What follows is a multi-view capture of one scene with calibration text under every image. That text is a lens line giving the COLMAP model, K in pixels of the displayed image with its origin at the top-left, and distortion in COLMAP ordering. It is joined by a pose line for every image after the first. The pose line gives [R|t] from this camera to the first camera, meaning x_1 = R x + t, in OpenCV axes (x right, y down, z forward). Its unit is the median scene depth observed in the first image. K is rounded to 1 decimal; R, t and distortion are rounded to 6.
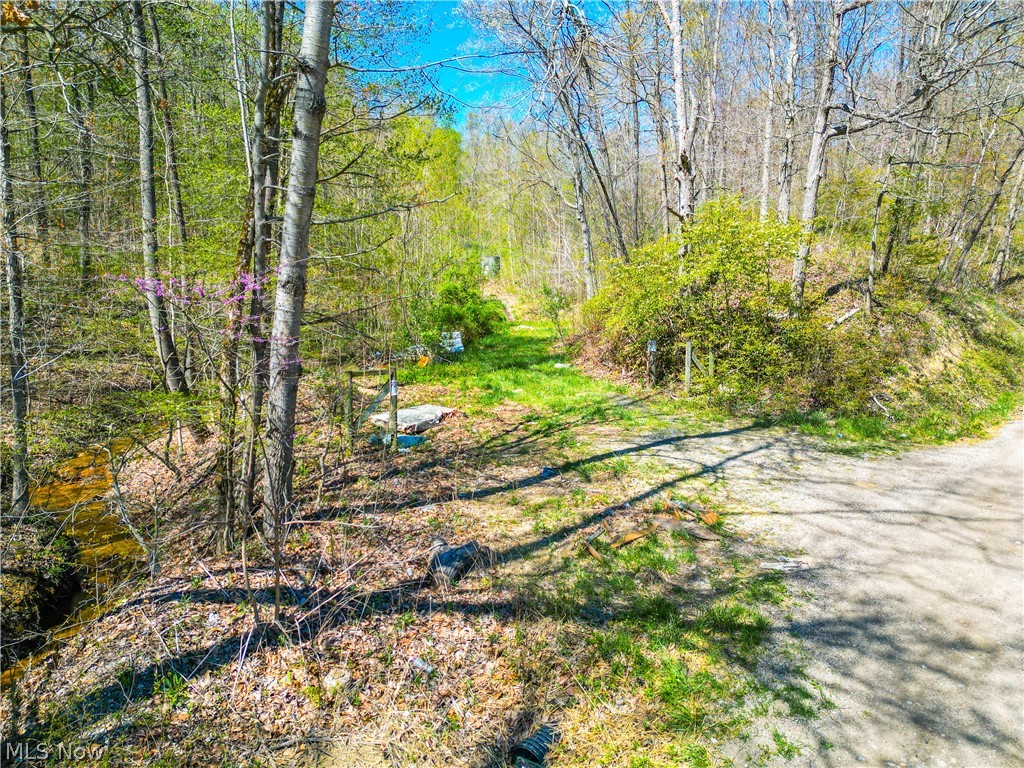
lens RADIAL K [[701.3, 0, 504.7], [0, 701.3, 378.3], [0, 0, 1]] dist [-0.011840, -0.013400]
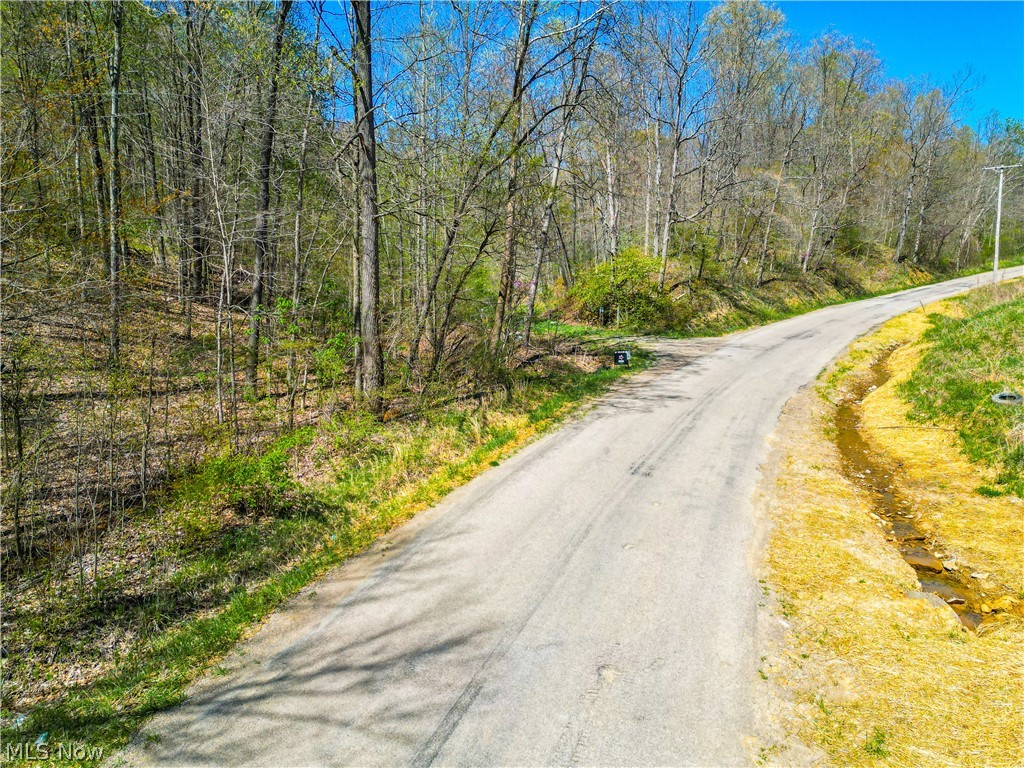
lens RADIAL K [[701.3, 0, 515.4], [0, 701.3, 387.4], [0, 0, 1]] dist [-0.011840, -0.013400]
pose [[0.985846, -0.021692, 0.166246, -0.466611], [0.019094, 0.999670, 0.017210, 0.167292], [-0.166564, -0.013793, 0.985934, -1.255401]]
